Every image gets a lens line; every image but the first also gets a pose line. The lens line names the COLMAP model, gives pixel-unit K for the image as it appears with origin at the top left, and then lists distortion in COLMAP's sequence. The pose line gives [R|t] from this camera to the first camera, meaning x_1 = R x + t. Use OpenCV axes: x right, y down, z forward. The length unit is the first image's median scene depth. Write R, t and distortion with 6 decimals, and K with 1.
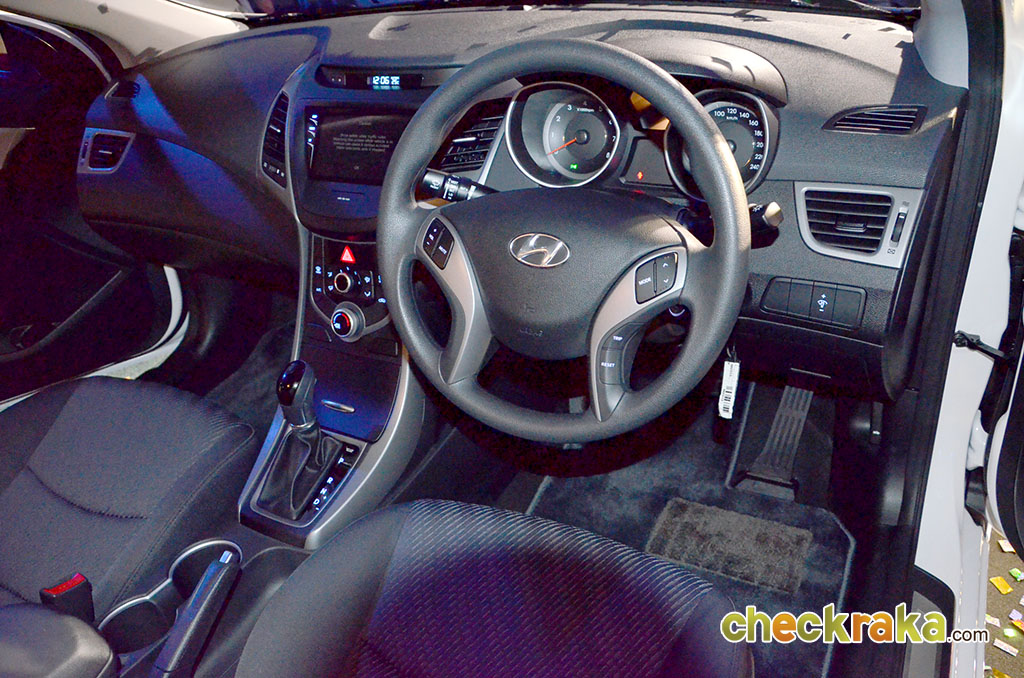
lens RADIAL K [[782.0, 0, 512.0], [0, 782.0, 339.0], [0, 0, 1]] dist [-0.162109, 0.008537]
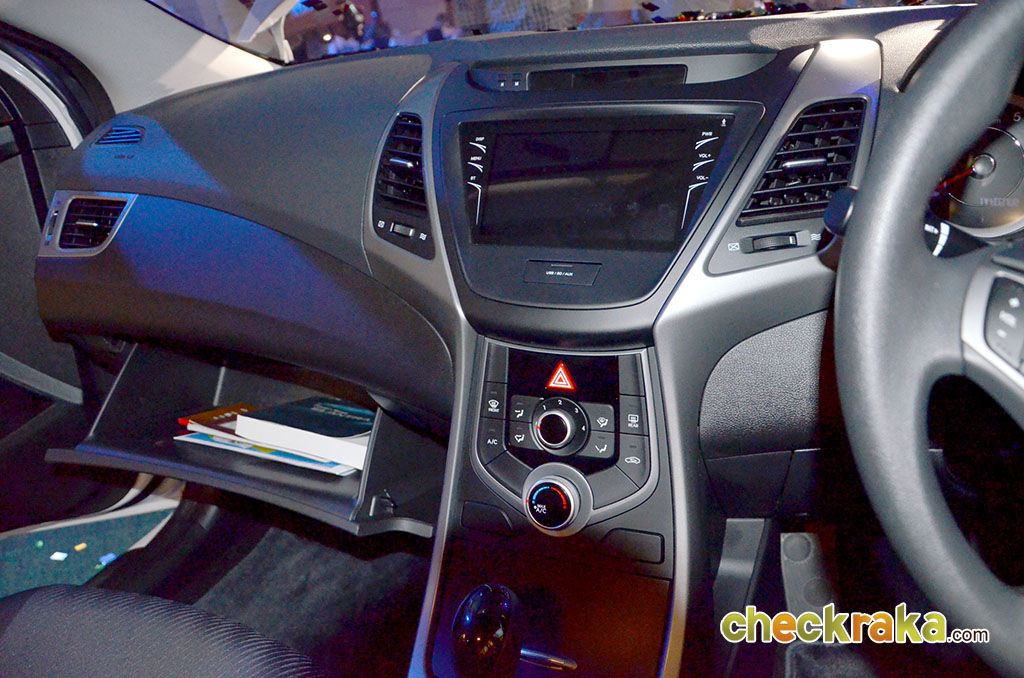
lens RADIAL K [[782.0, 0, 512.0], [0, 782.0, 339.0], [0, 0, 1]] dist [-0.162109, 0.008537]
pose [[0.998126, -0.012271, 0.059952, -0.270985], [0.022502, 0.984649, -0.173089, -0.039588], [-0.056908, 0.174113, 0.983080, 0.445937]]
